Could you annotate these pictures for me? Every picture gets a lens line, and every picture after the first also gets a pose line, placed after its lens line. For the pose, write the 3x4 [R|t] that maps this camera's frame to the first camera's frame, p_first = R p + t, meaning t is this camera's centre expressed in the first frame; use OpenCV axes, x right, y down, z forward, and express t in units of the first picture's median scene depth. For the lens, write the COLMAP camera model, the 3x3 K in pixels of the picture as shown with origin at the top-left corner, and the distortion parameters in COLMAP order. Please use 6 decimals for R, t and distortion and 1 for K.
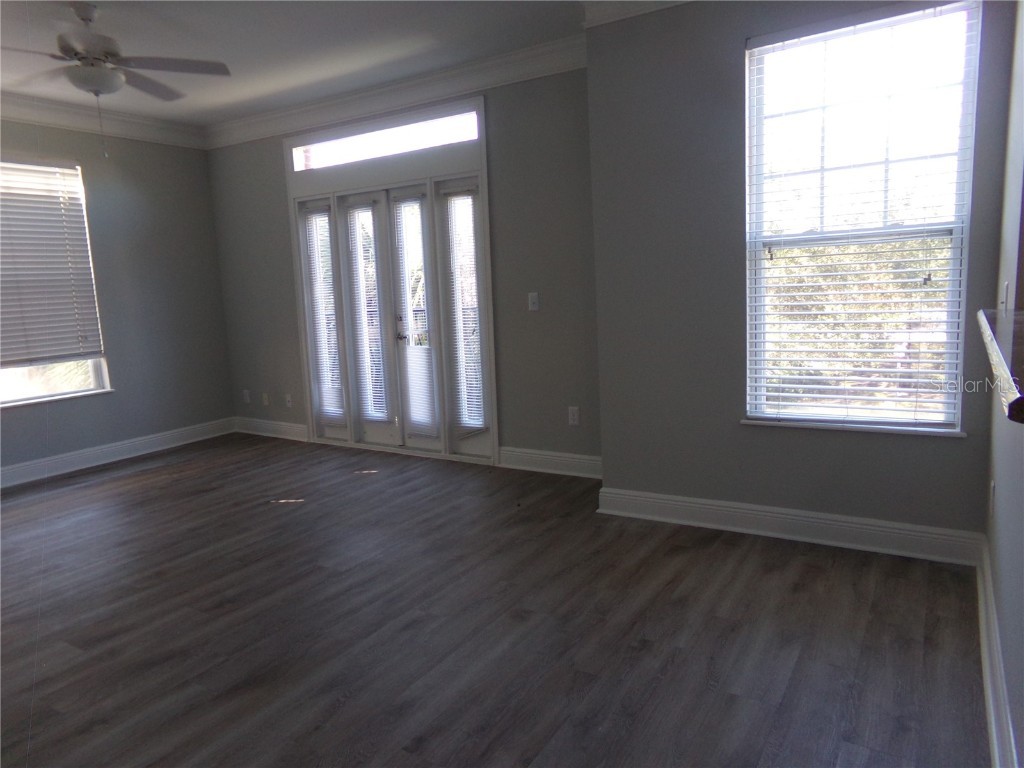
lens RADIAL K [[695.4, 0, 500.0], [0, 695.4, 385.7], [0, 0, 1]] dist [-0.107587, 0.131416]
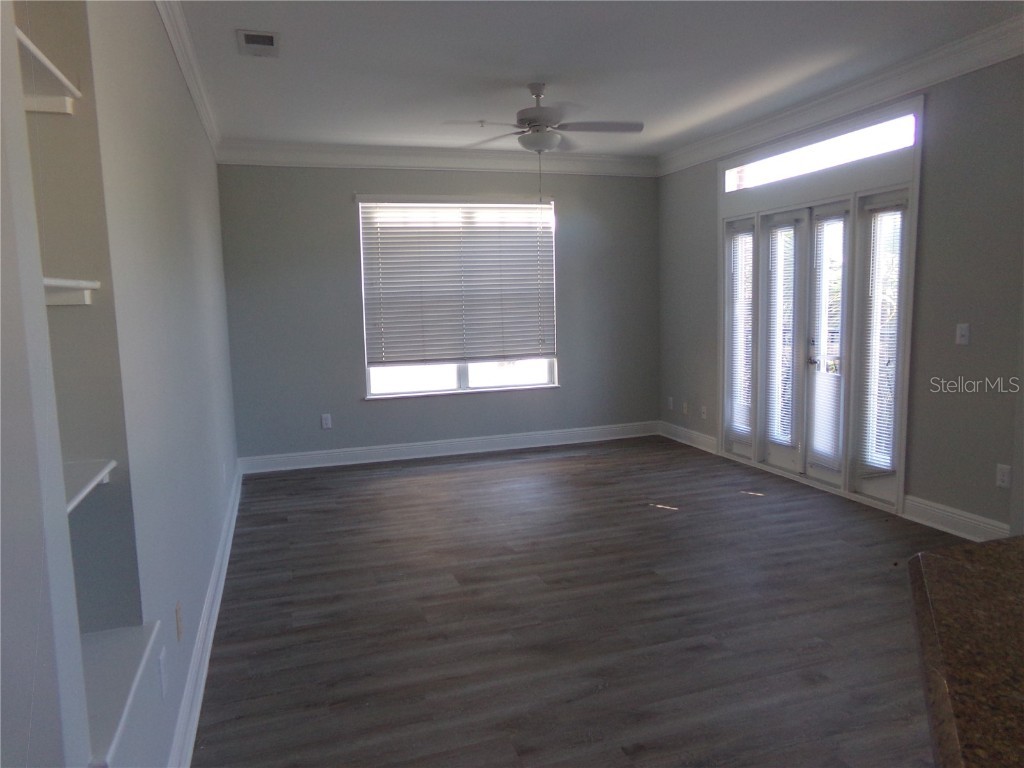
lens RADIAL K [[695.4, 0, 500.0], [0, 695.4, 385.7], [0, 0, 1]] dist [-0.107587, 0.131416]
pose [[0.759548, 0.098463, -0.642956, 0.147664], [-0.098837, 0.994469, 0.035534, -0.029122], [0.642899, 0.036558, 0.765078, 0.001571]]
